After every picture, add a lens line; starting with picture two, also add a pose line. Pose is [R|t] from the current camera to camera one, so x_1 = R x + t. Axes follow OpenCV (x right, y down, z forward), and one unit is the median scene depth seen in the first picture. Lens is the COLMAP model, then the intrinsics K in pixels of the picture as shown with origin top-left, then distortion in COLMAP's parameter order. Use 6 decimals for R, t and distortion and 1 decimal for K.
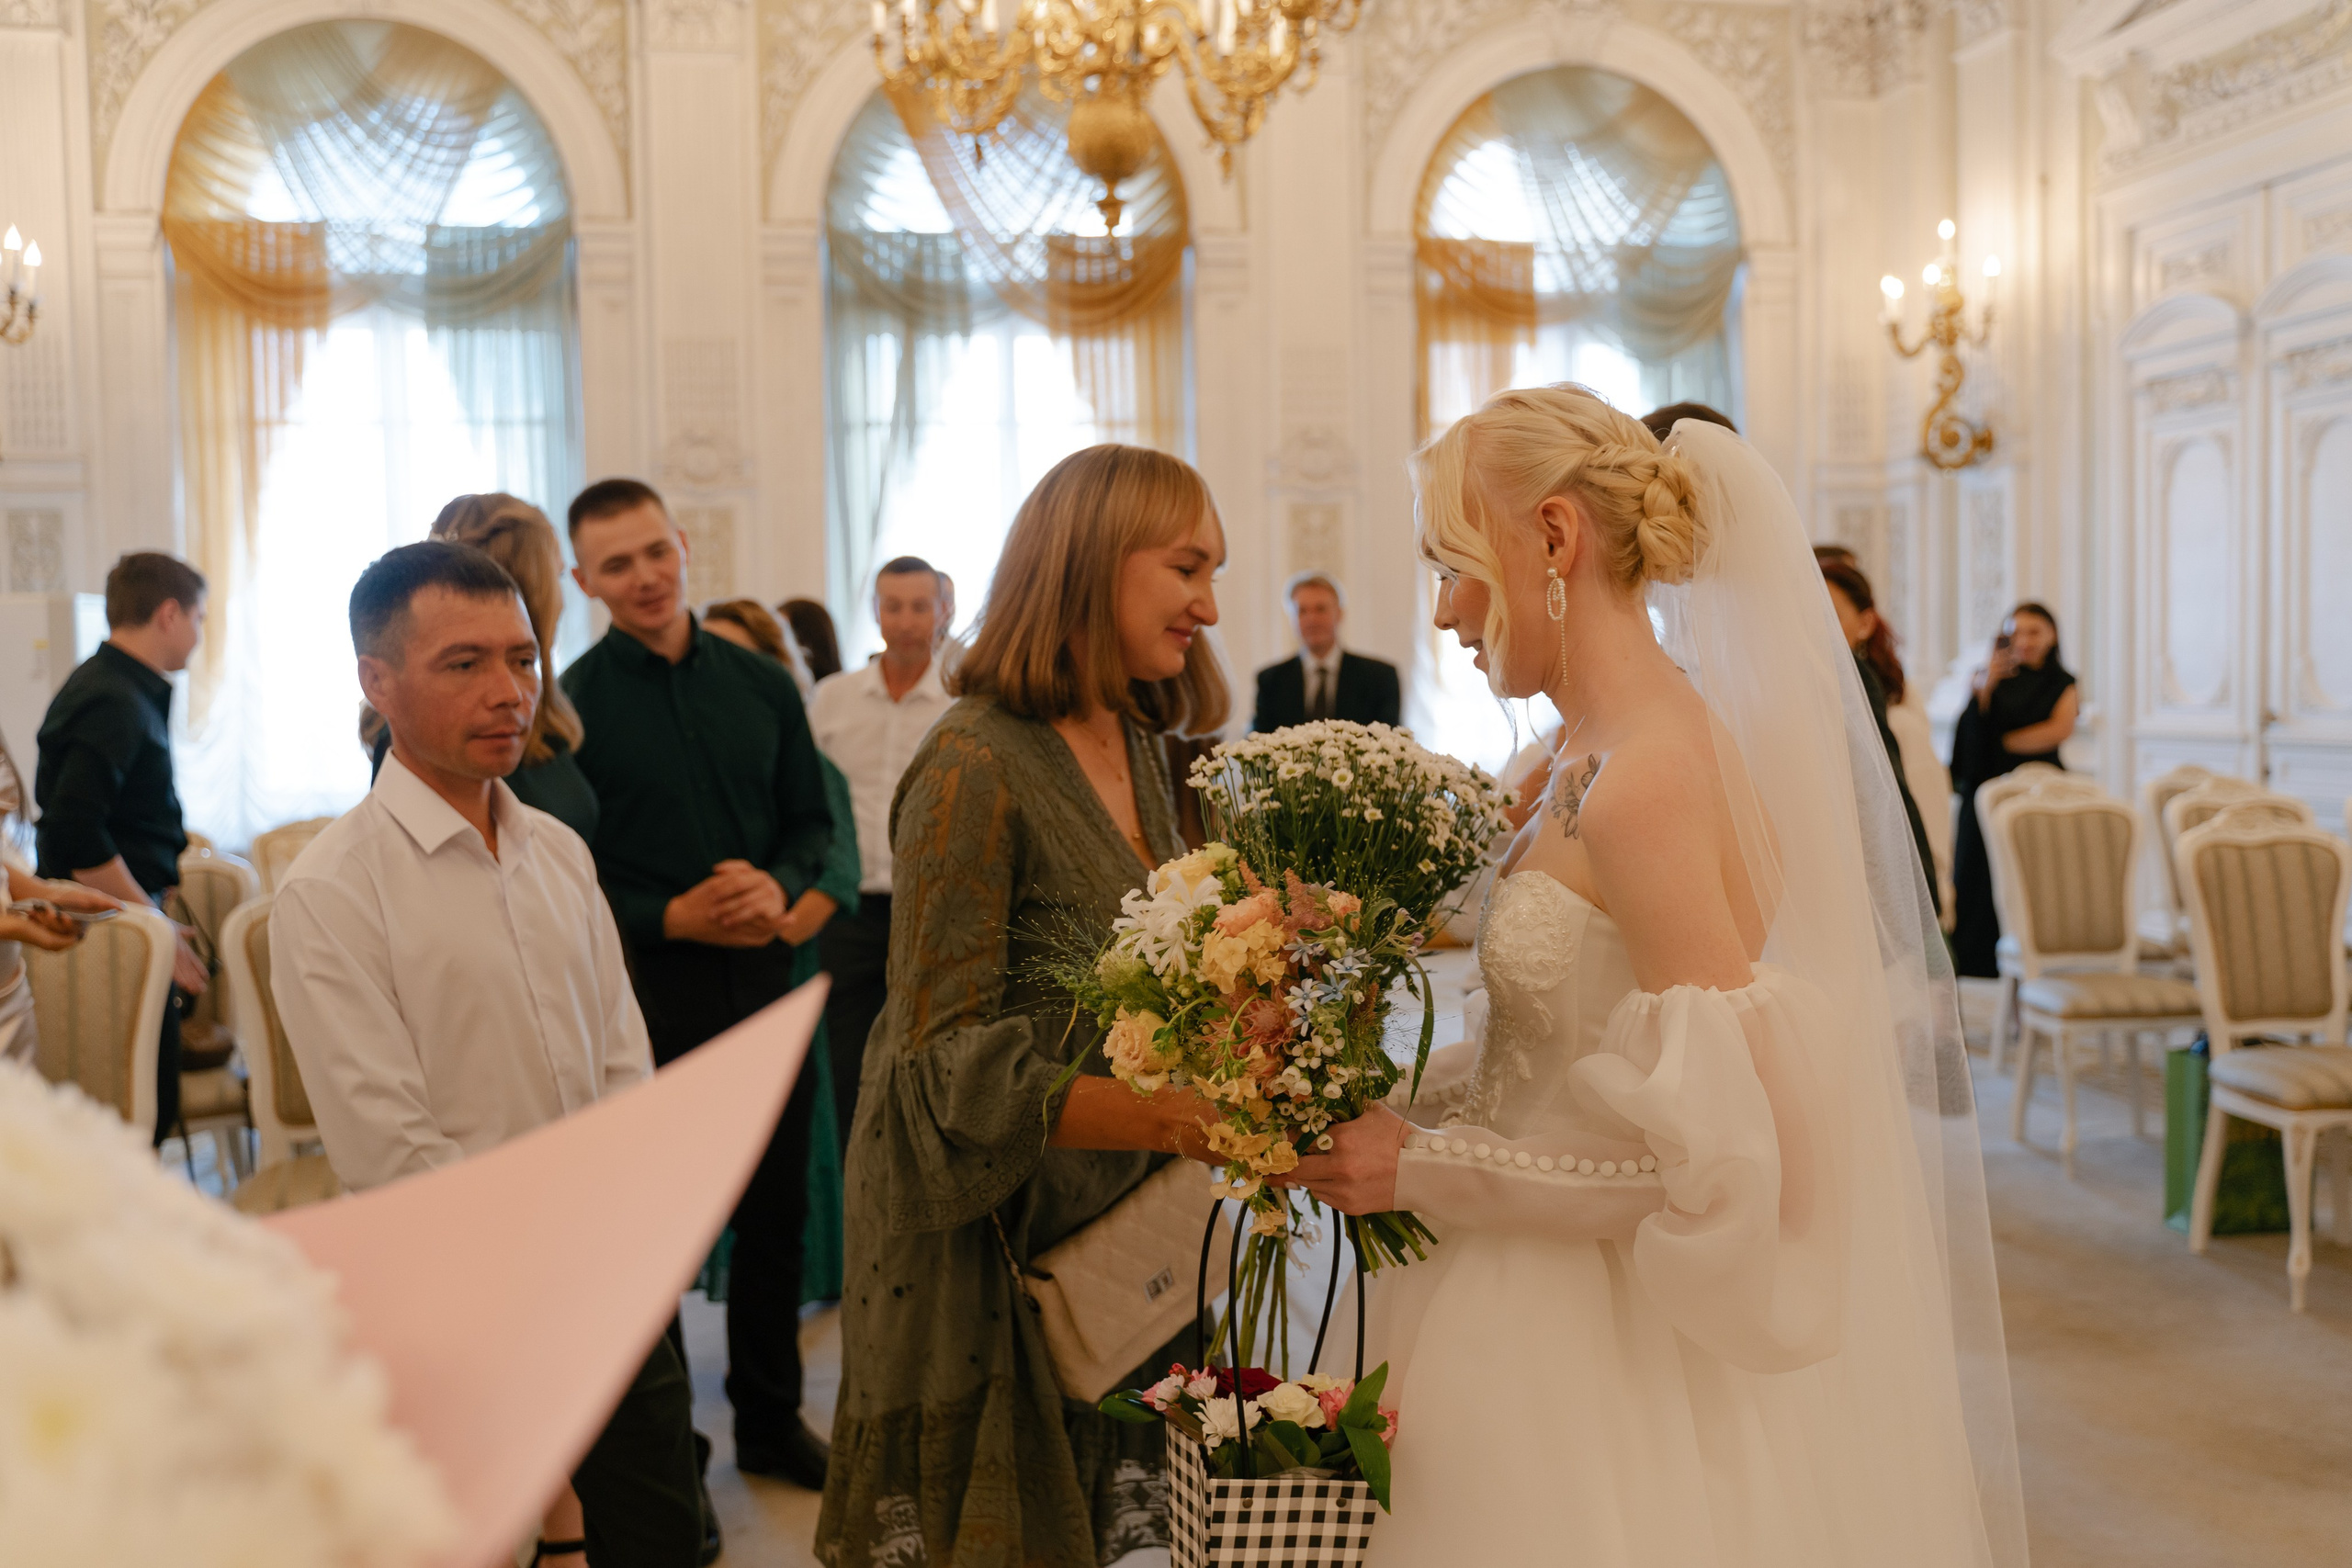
lens RADIAL K [[1922.0, 0, 1164.1], [0, 1922.0, 783.8], [0, 0, 1]] dist [-0.059359, 0.039184]
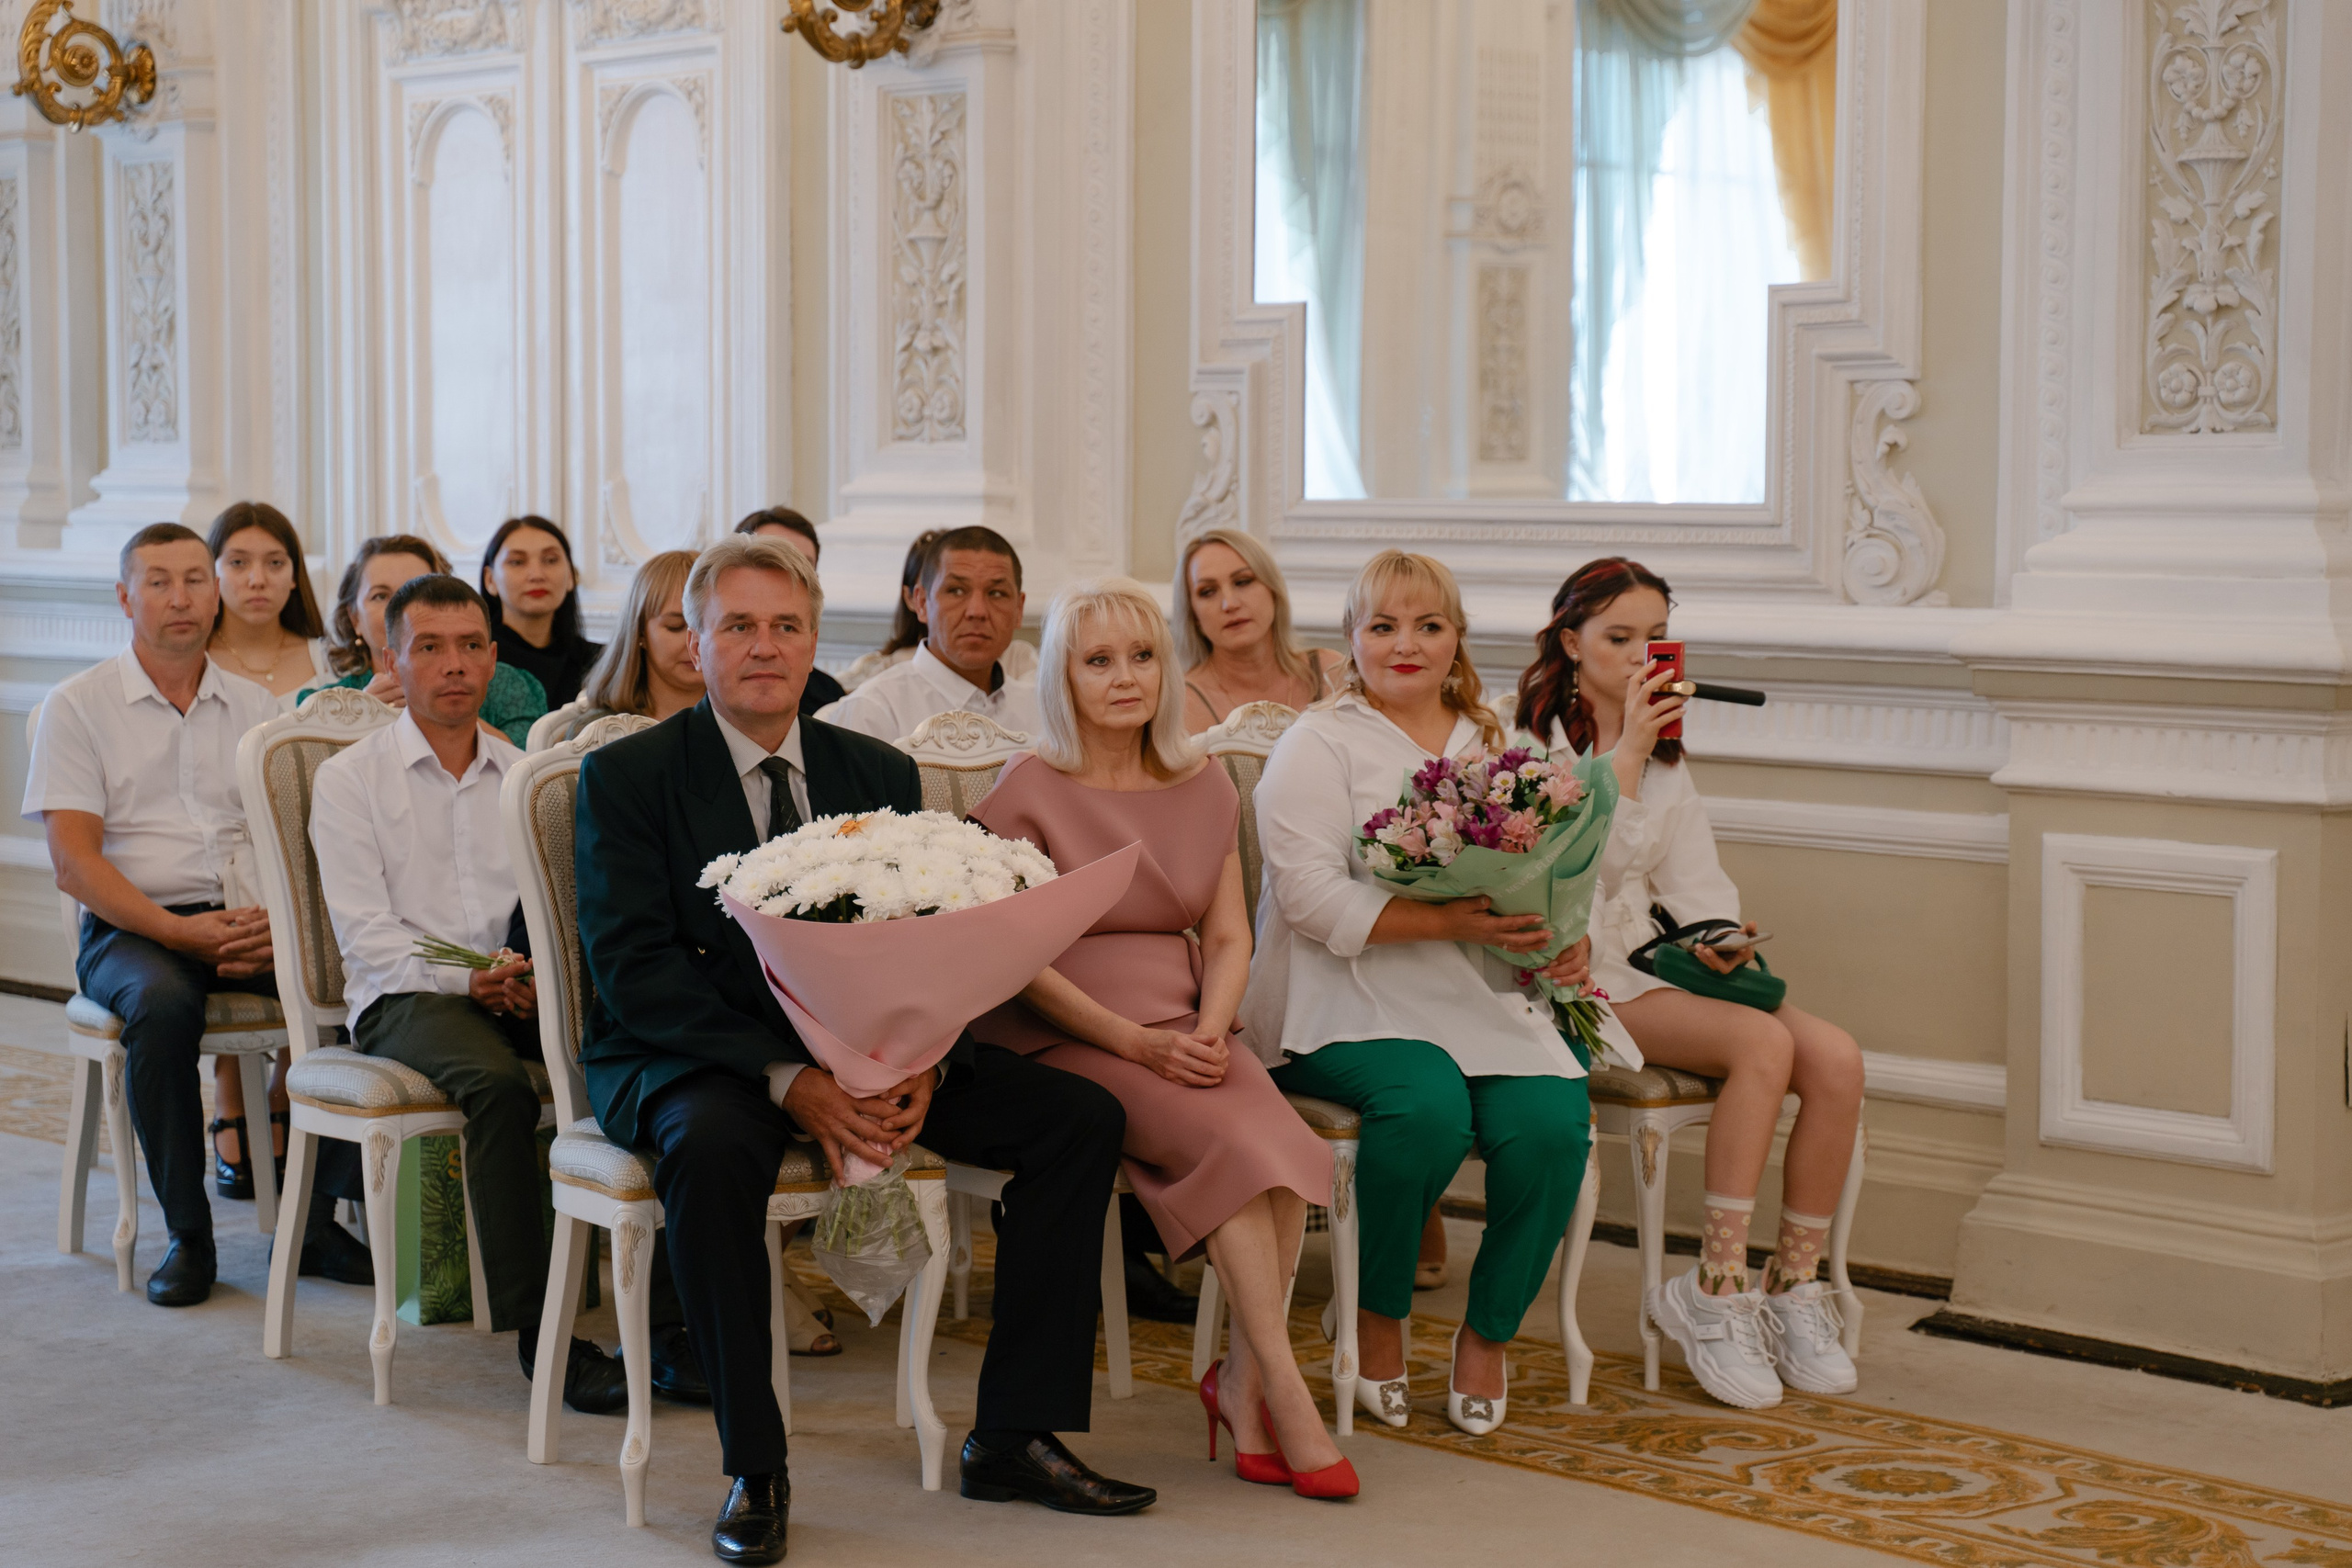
lens RADIAL K [[4354.2, 0, 1176.0], [0, 4354.2, 784.0], [0, 0, 1]] dist [0.125901, 0.081567]
pose [[0.839173, -0.010427, 0.543765, -0.012051], [0.008623, 0.999946, 0.005867, 0.020965], [-0.543797, -0.000234, 0.839217, -0.236377]]
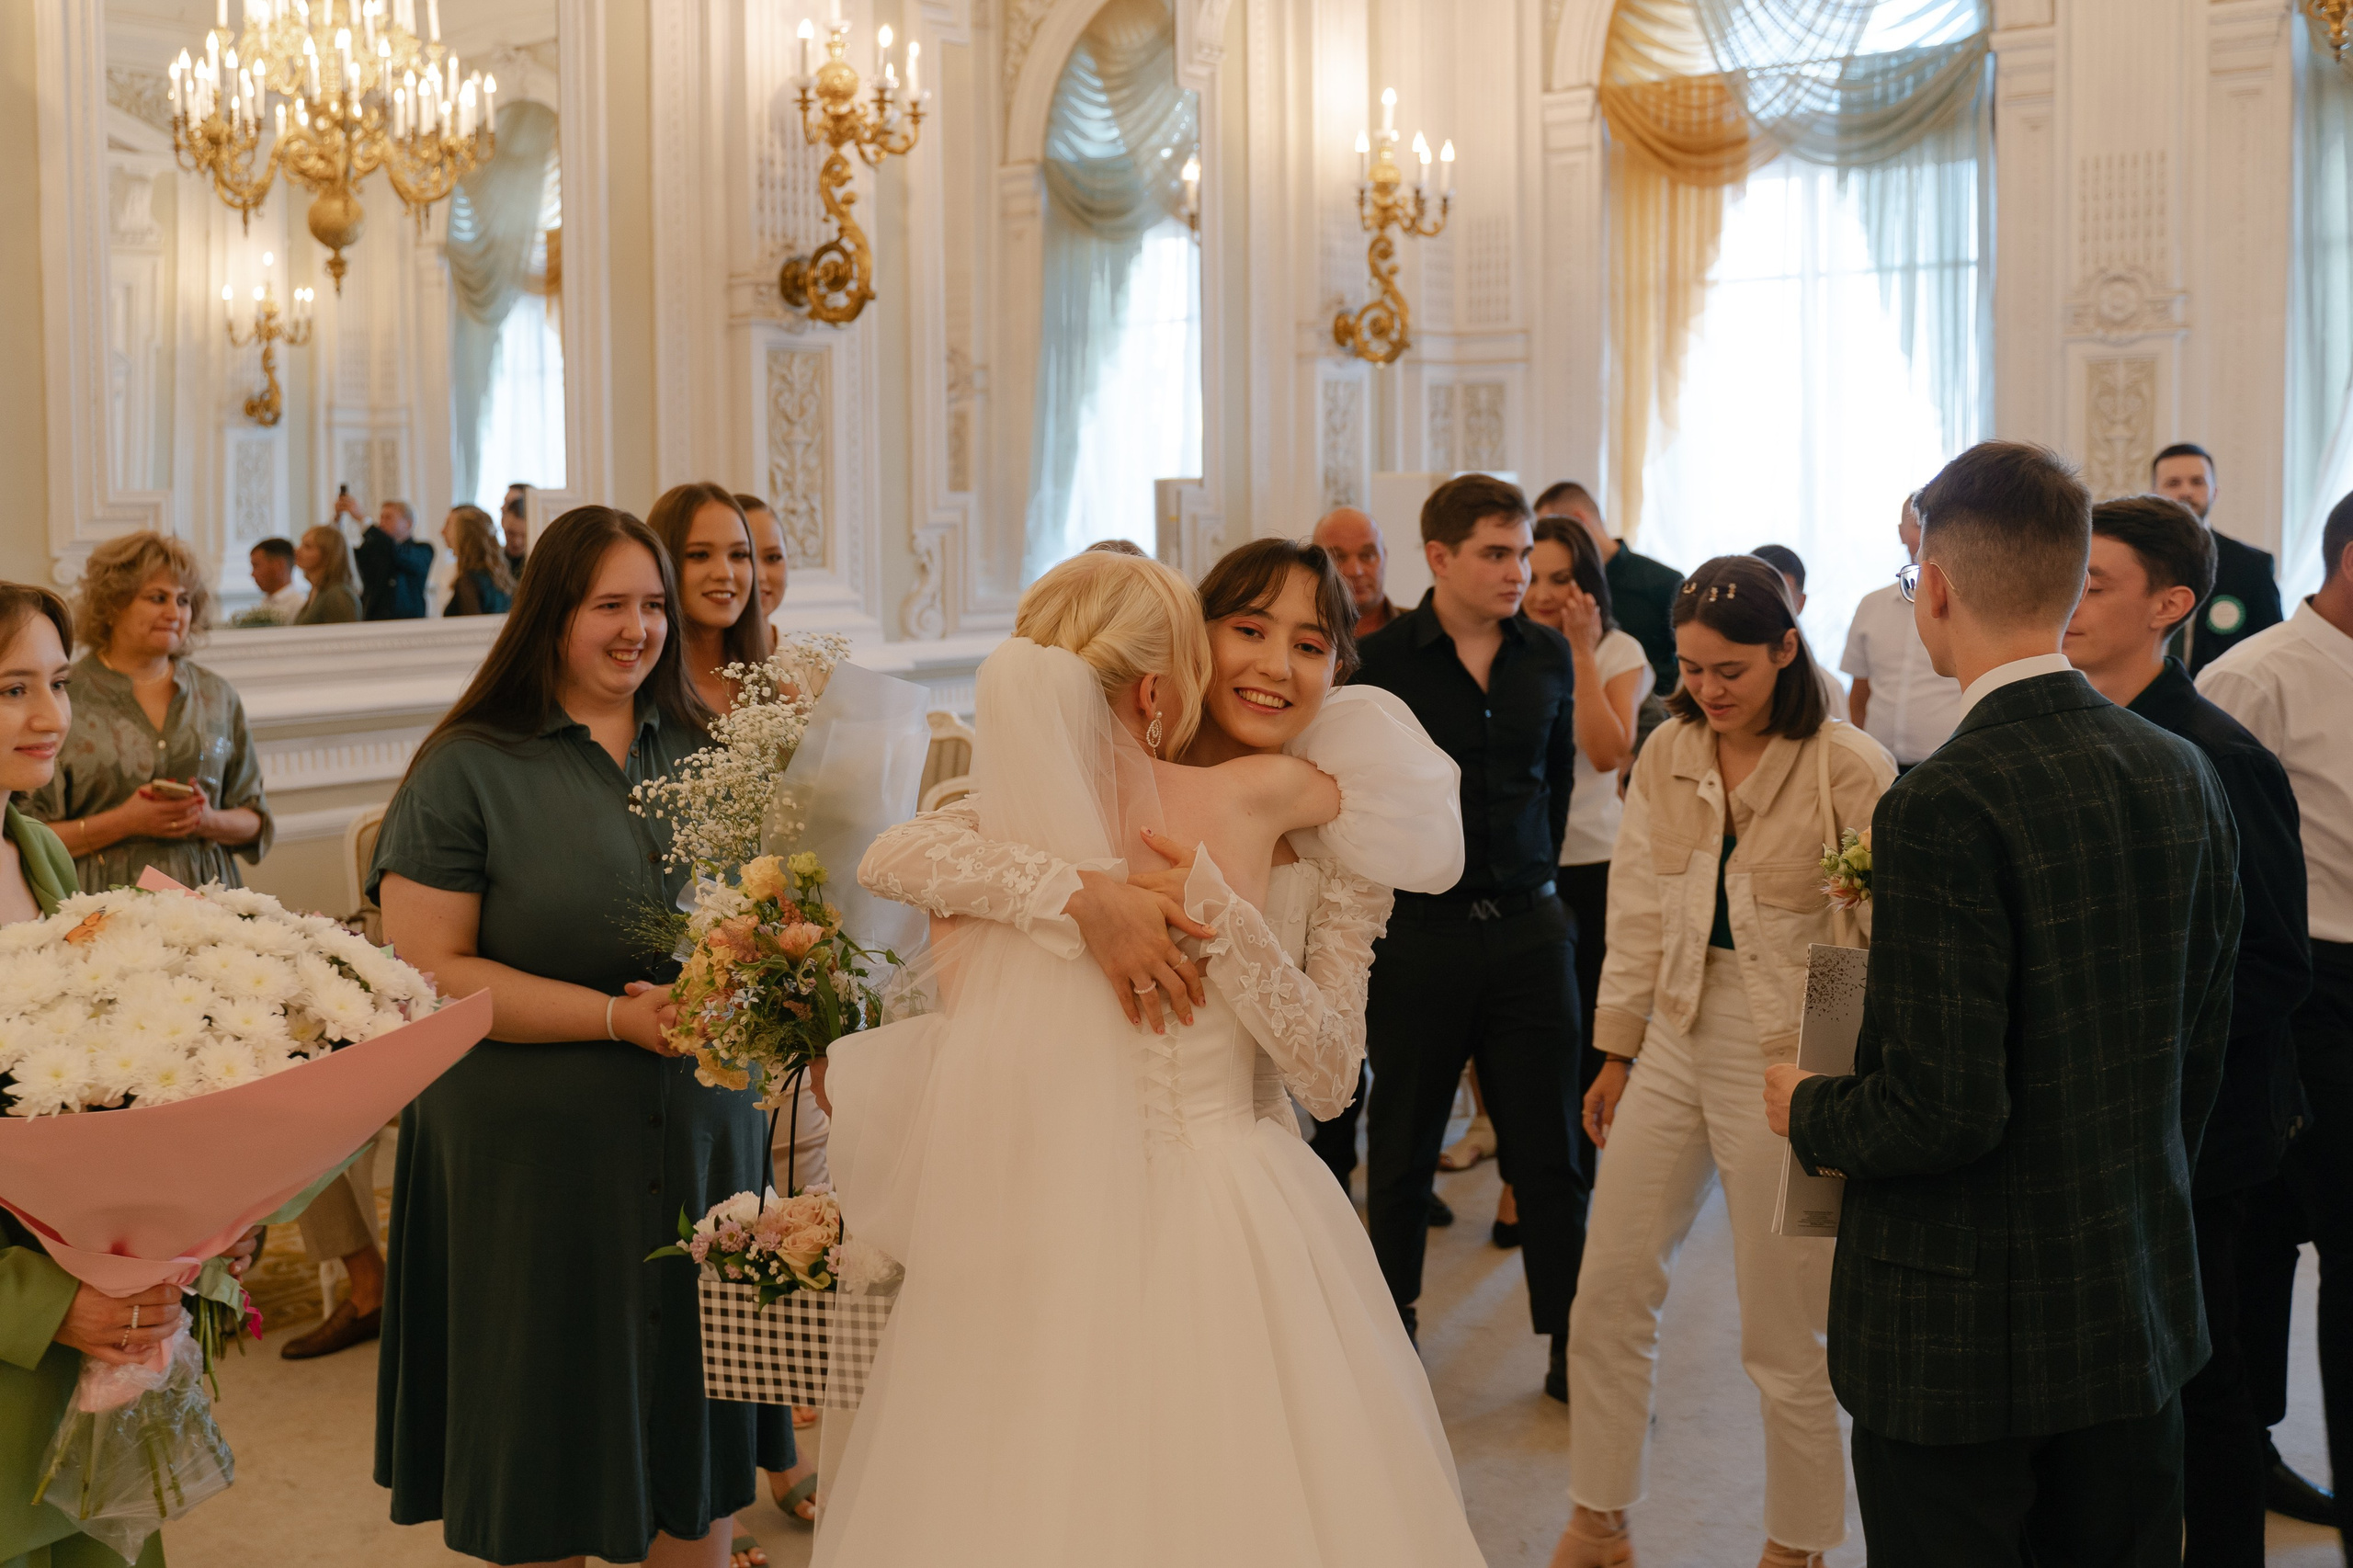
lens RADIAL K [[2309.0, 0, 1147.2], [0, 2309.0, 642.3], [0, 0, 1]] dist [-0.055248, 0.033224]
pose [[0.628895, 0.059552, -0.775206, 0.272990], [-0.046629, 0.998156, 0.038851, -0.038415], [0.776091, 0.011714, 0.630513, 0.039191]]
